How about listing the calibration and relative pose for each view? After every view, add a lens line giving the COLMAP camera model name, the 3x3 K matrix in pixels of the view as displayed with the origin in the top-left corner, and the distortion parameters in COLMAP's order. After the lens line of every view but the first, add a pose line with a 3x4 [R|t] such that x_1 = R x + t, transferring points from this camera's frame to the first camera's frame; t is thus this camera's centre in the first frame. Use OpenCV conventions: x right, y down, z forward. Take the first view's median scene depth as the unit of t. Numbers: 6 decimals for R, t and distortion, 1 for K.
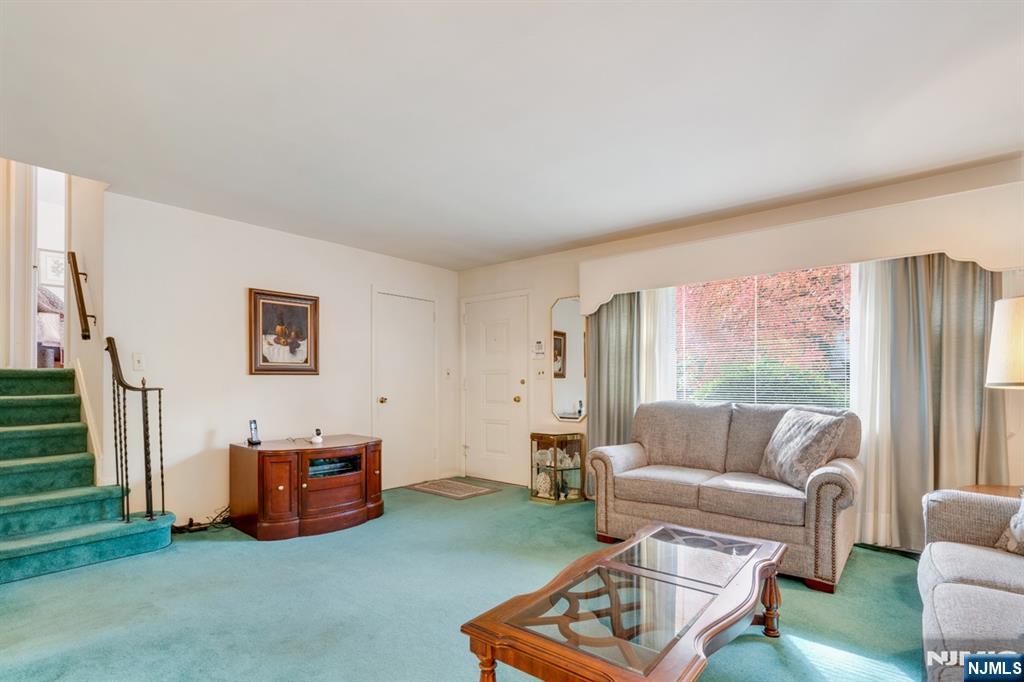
lens RADIAL K [[508.2, 0, 509.4], [0, 508.2, 382.3], [0, 0, 1]] dist [-0.002302, 0.000729]
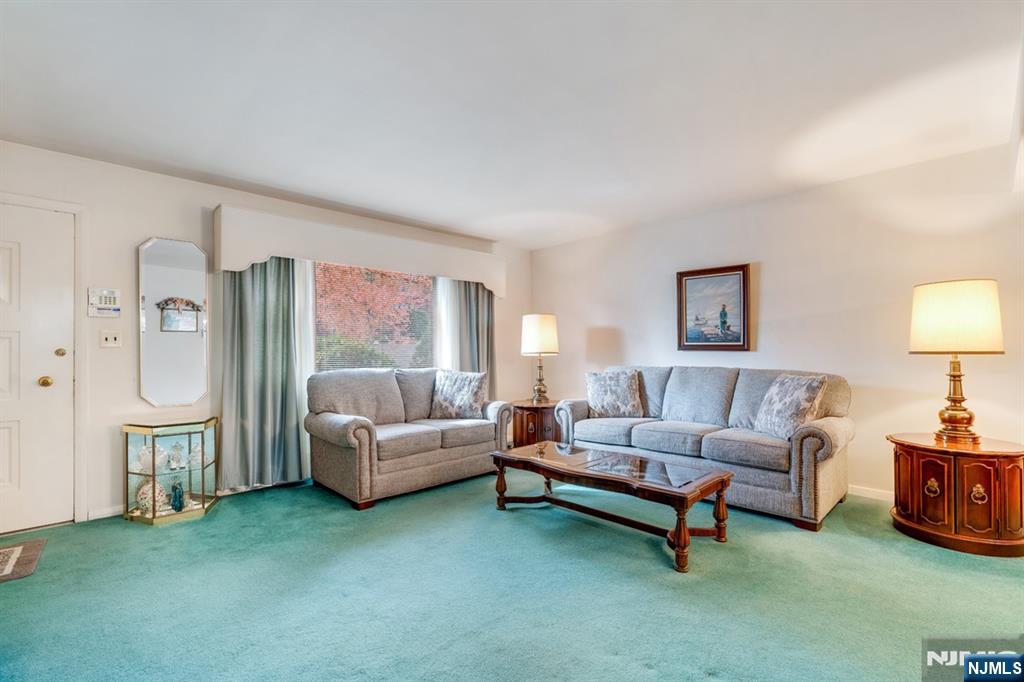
lens RADIAL K [[463.5, 0, 527.5], [0, 463.5, 346.2], [0, 0, 1]] dist [0.000181, 0.000083]
pose [[0.092603, 0.014922, 0.995591, -0.704764], [0.004120, 0.999873, -0.015370, 0.003801], [-0.995695, 0.005525, 0.092530, 0.577549]]
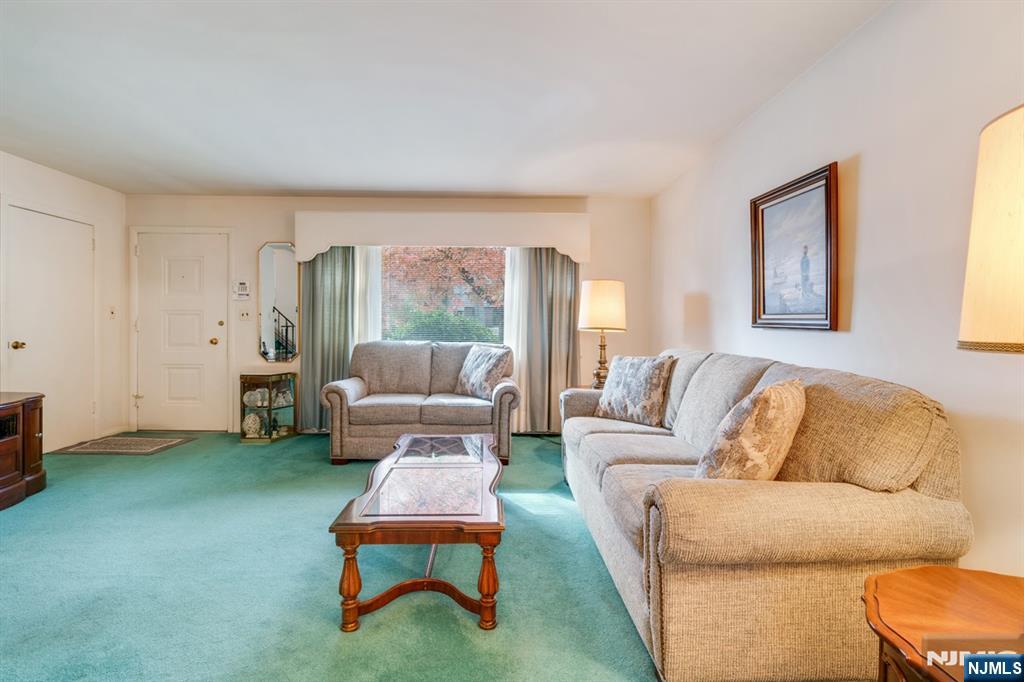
lens RADIAL K [[474.9, 0, 510.5], [0, 474.9, 326.4], [0, 0, 1]] dist [-0.000997, 0.000308]
pose [[0.757214, 0.004212, 0.653153, -0.217040], [-0.008491, 0.999958, 0.003396, -0.004317], [-0.653111, -0.008117, 0.757219, -0.061206]]
